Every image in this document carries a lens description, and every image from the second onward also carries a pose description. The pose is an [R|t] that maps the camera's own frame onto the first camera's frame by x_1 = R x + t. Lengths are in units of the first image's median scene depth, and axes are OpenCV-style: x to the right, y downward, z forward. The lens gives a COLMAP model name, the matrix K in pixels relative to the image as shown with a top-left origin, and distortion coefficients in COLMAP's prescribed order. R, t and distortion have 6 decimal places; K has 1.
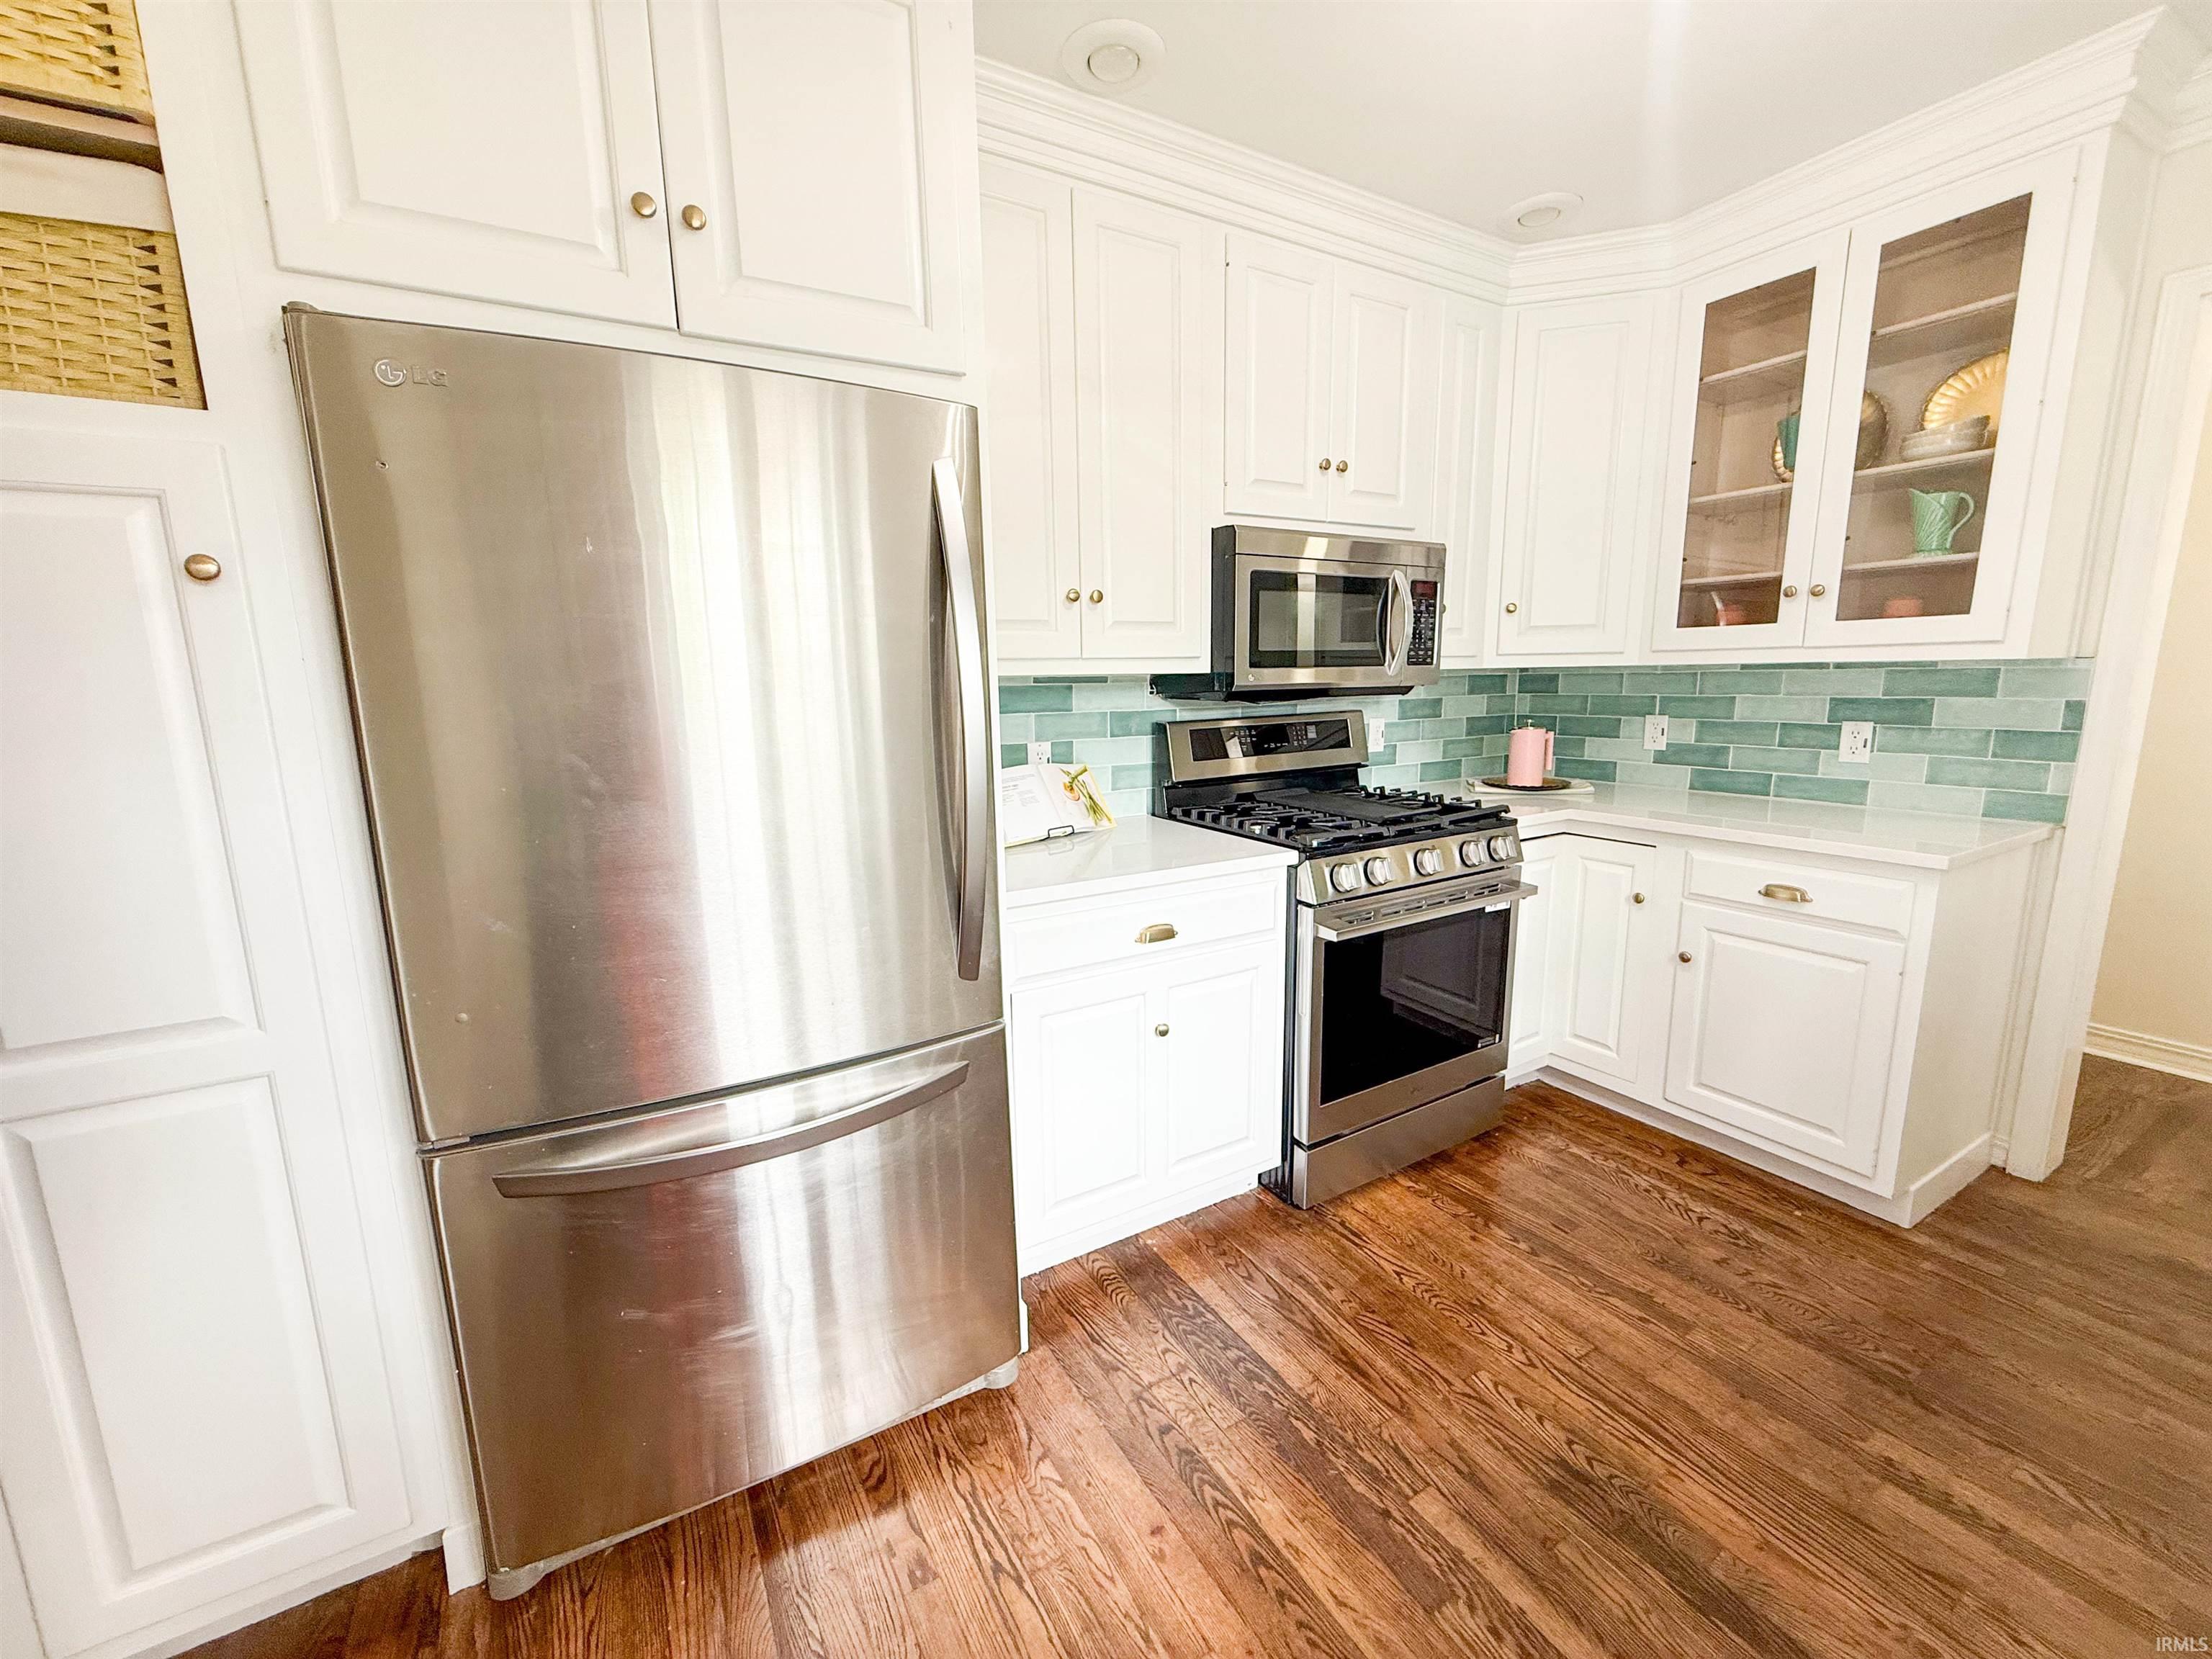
lens RADIAL K [[887.8, 0, 1109.7], [0, 887.8, 828.3], [0, 0, 1]] dist [-0.001333, -0.000145]
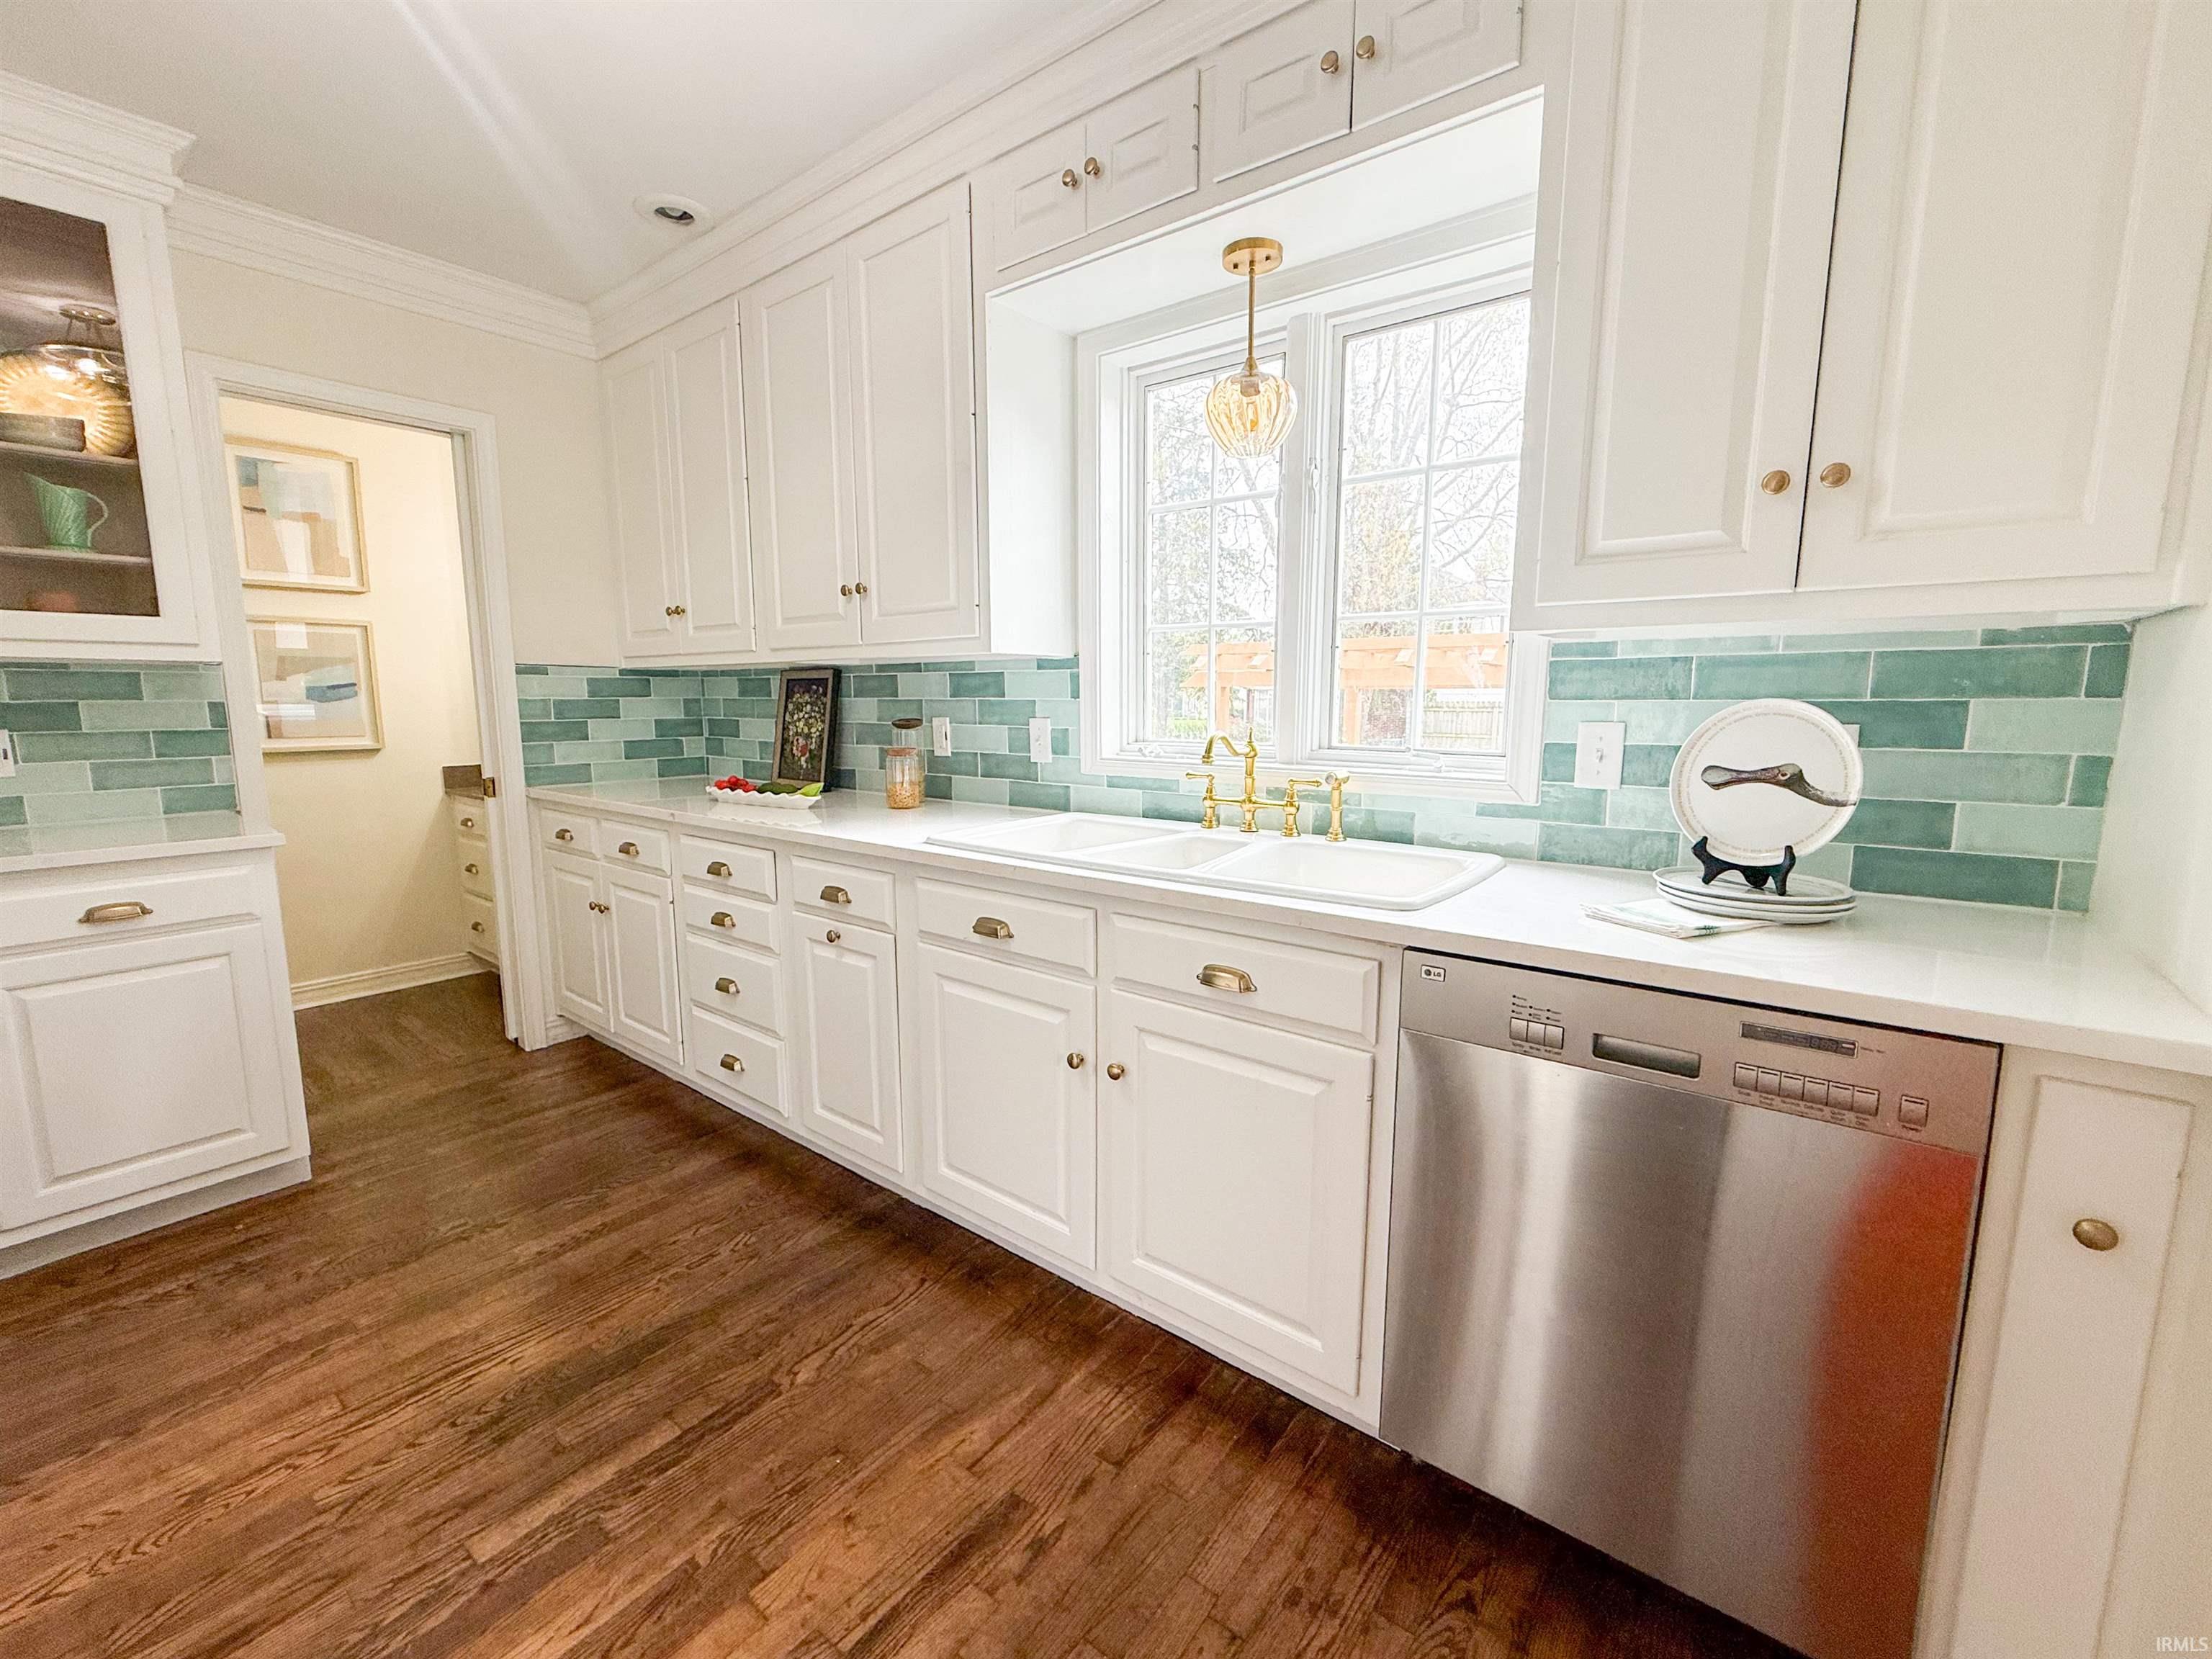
lens RADIAL K [[887.8, 0, 1110.0], [0, 887.8, 824.1], [0, 0, 1]] dist [-0.001333, -0.000145]
pose [[-0.374012, -0.113637, 0.920435, -0.541717], [0.166418, 0.968133, 0.187148, -0.017075], [-0.912370, 0.223173, -0.343182, 0.480448]]
